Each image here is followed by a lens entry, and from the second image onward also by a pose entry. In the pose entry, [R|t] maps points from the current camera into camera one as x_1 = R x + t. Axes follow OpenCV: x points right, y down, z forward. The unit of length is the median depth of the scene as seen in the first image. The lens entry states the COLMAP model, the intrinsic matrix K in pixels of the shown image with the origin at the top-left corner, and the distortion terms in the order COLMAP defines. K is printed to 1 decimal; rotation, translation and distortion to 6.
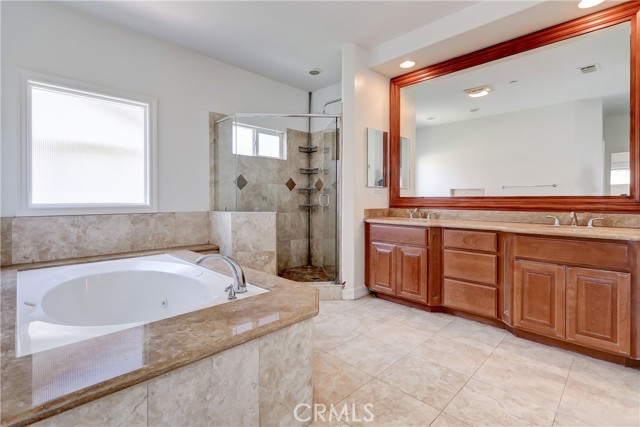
lens RADIAL K [[298.7, 0, 336.2], [0, 298.7, 199.6], [0, 0, 1]] dist [0.002565, 0.000294]
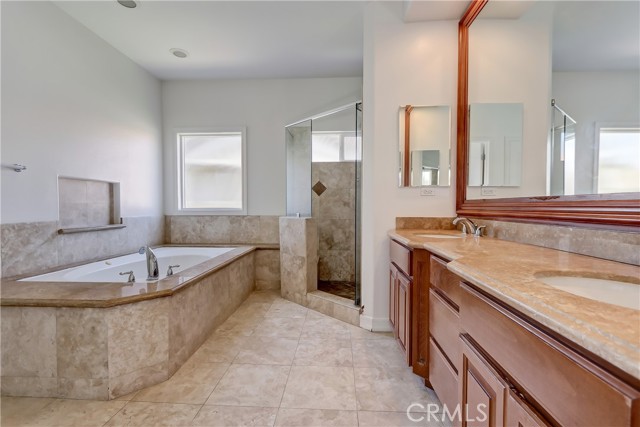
lens RADIAL K [[298.7, 0, 320.8], [0, 298.7, 214.4], [0, 0, 1]] dist [0.002565, 0.000294]
pose [[0.649813, 0.019345, -0.759848, 0.664173], [0.001222, 0.999648, 0.026495, 0.005427], [0.760093, -0.018145, 0.649561, 0.456870]]
